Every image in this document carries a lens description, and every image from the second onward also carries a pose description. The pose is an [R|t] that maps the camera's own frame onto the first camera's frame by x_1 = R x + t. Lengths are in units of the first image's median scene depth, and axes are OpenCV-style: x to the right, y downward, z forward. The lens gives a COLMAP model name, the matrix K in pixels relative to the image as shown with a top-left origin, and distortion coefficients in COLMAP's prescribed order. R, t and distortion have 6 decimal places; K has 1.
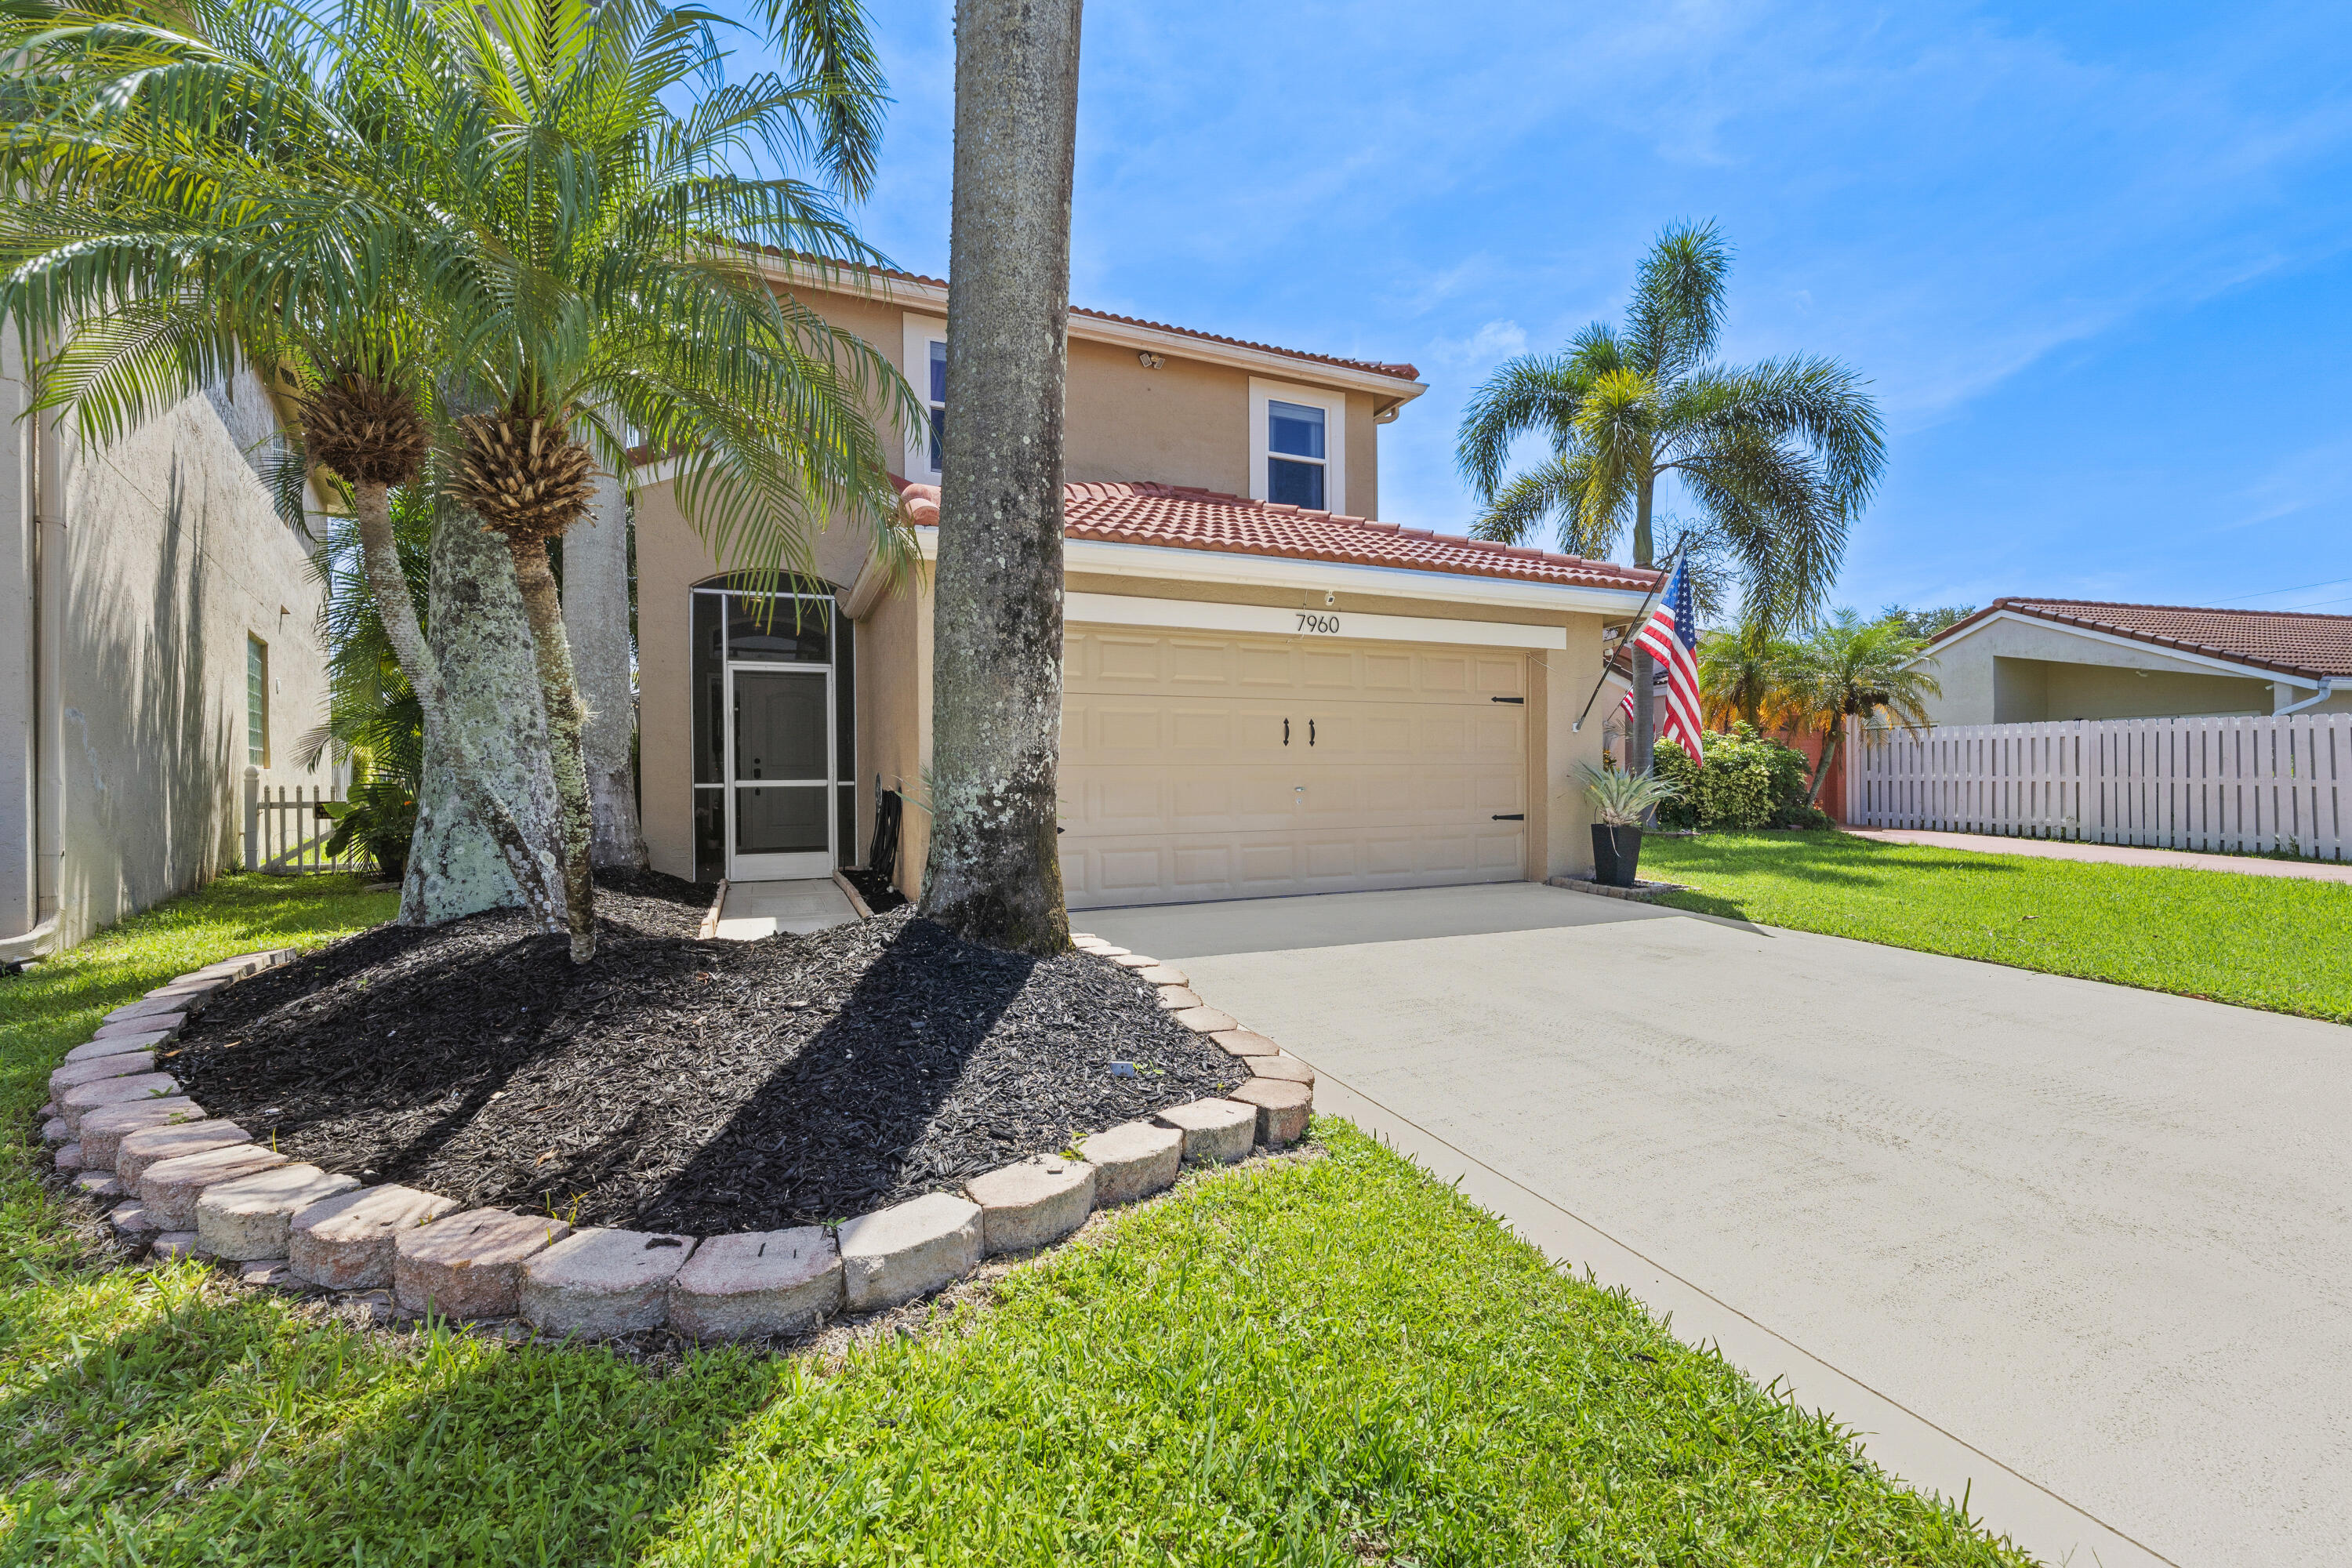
lens RADIAL K [[962.5, 0, 1170.7], [0, 962.5, 791.3], [0, 0, 1]] dist [0.000101, 0.000340]
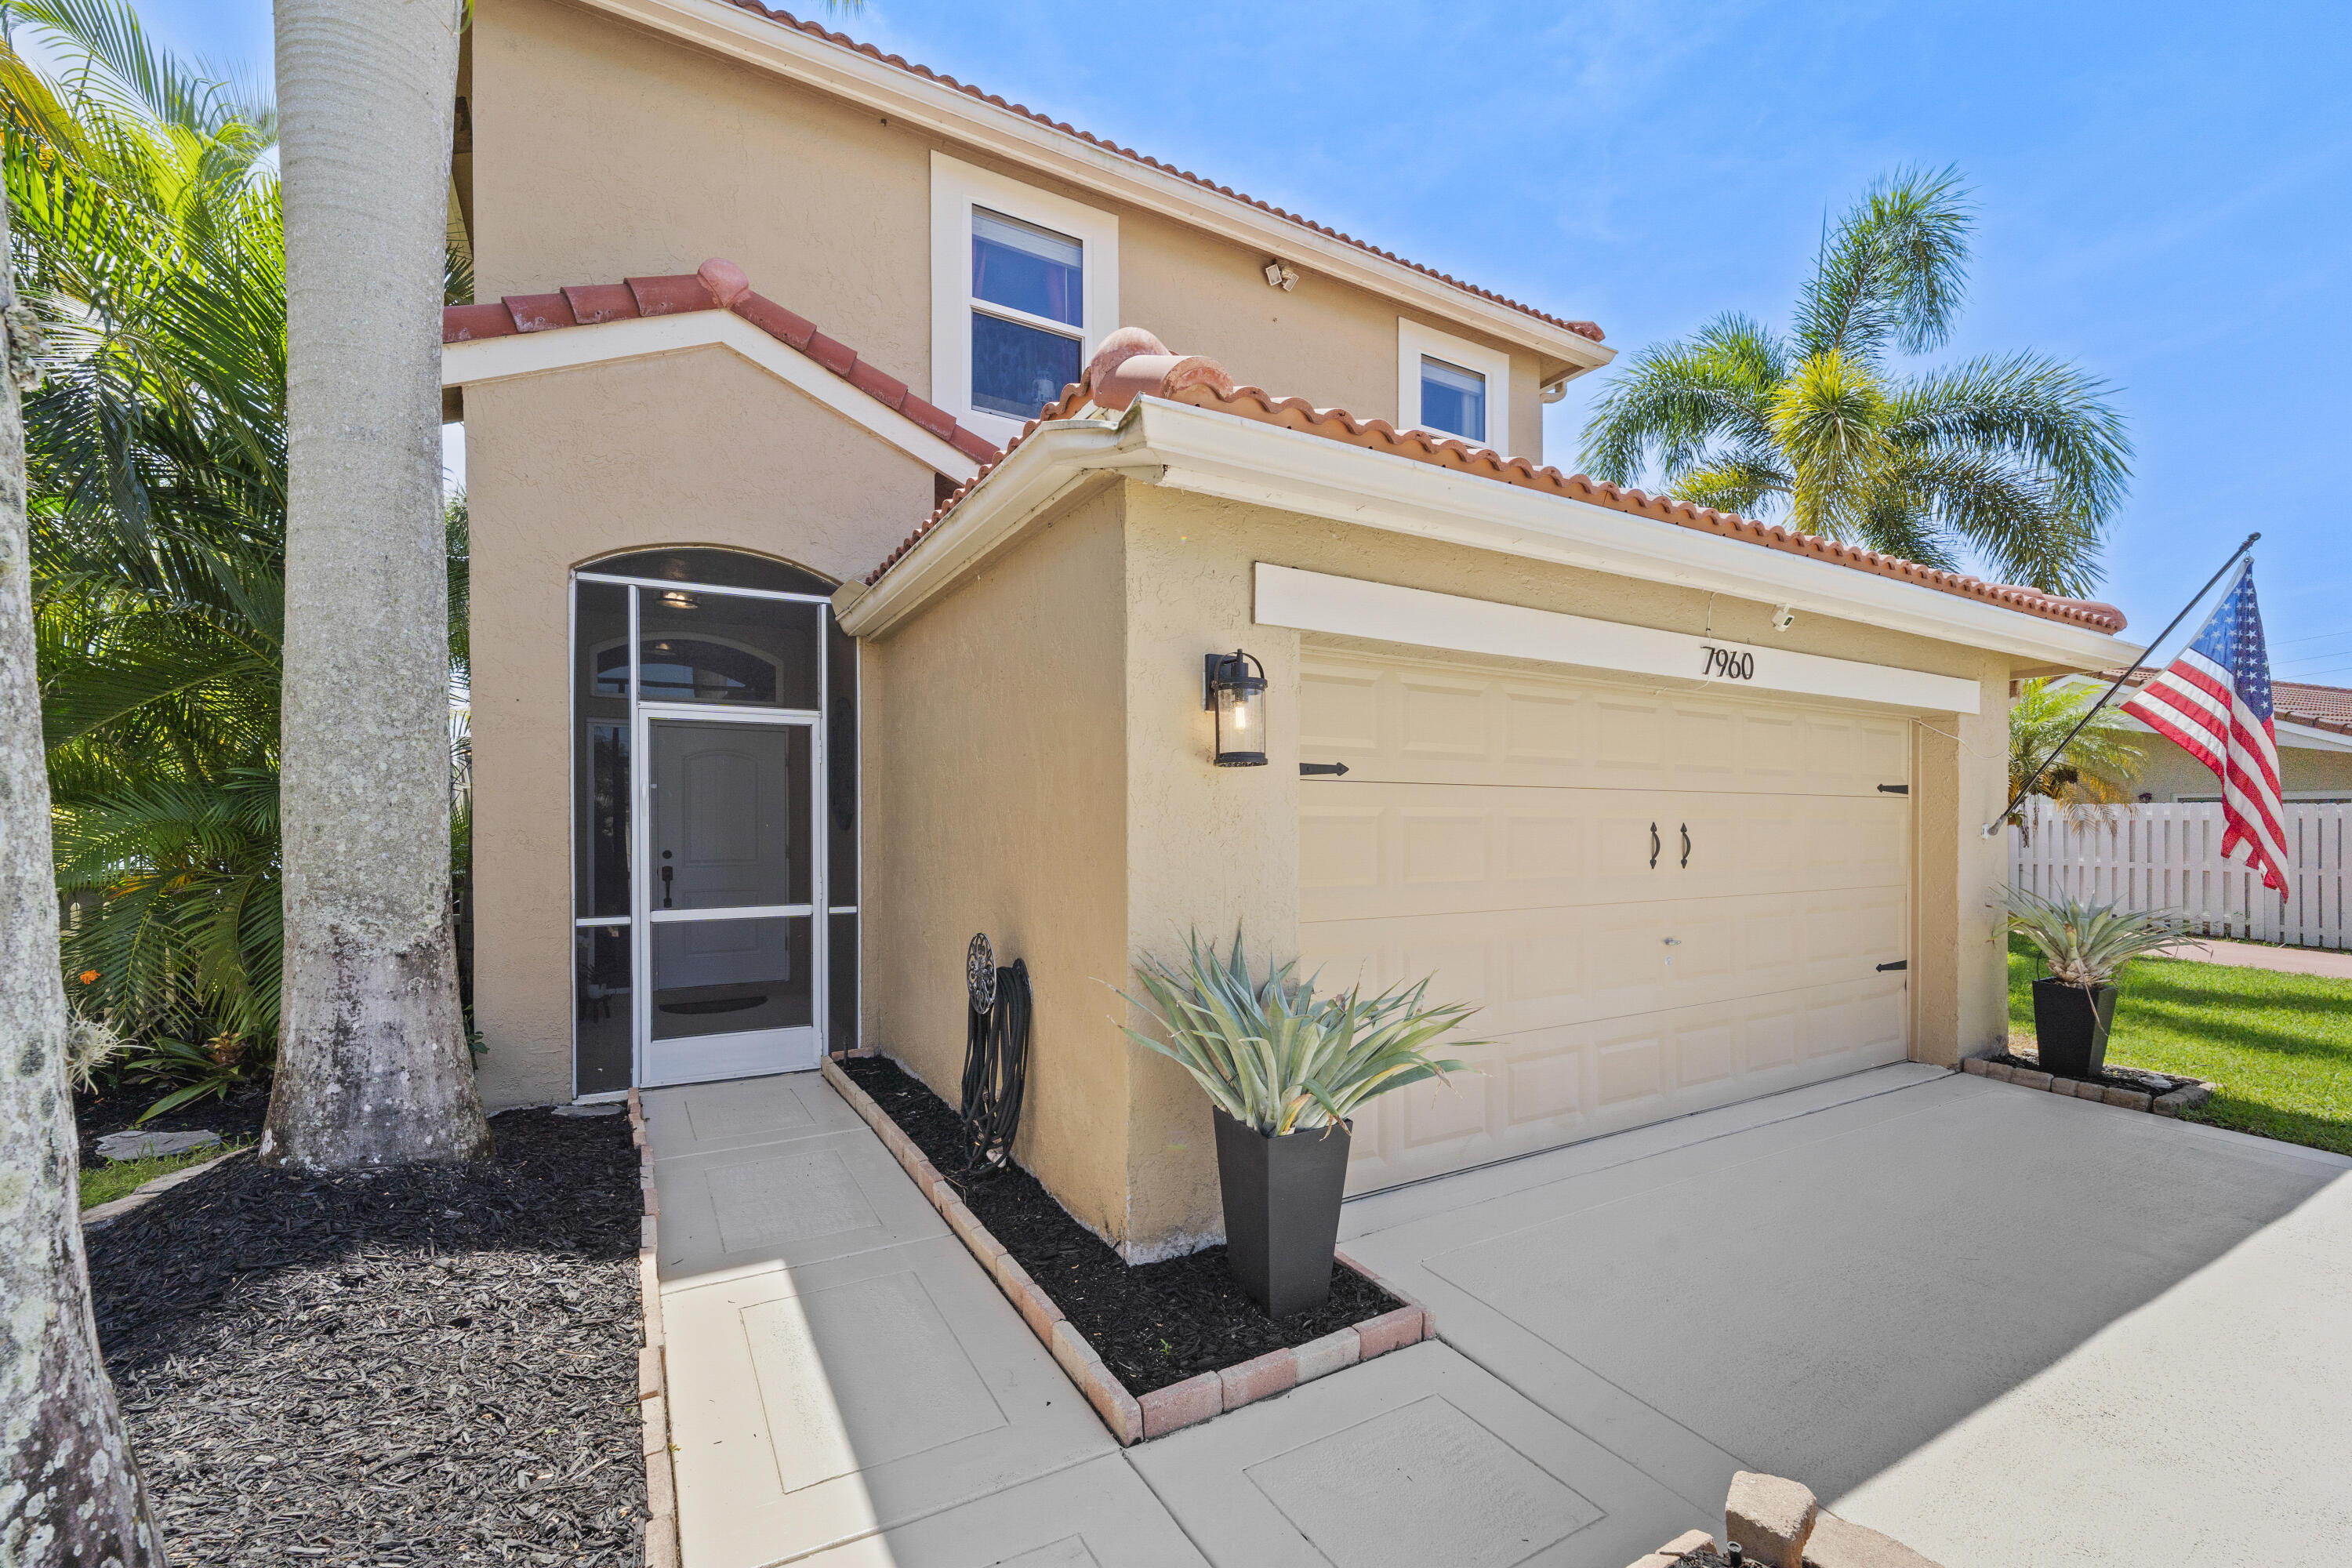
lens RADIAL K [[963.6, 0, 1171.5], [0, 963.6, 841.0], [0, 0, 1]] dist [0.000595, 0.000076]
pose [[0.992665, 0.005413, 0.120772, -0.214574], [-0.005993, 0.999972, 0.004439, -0.057334], [-0.120745, -0.005130, 0.992670, 0.392299]]
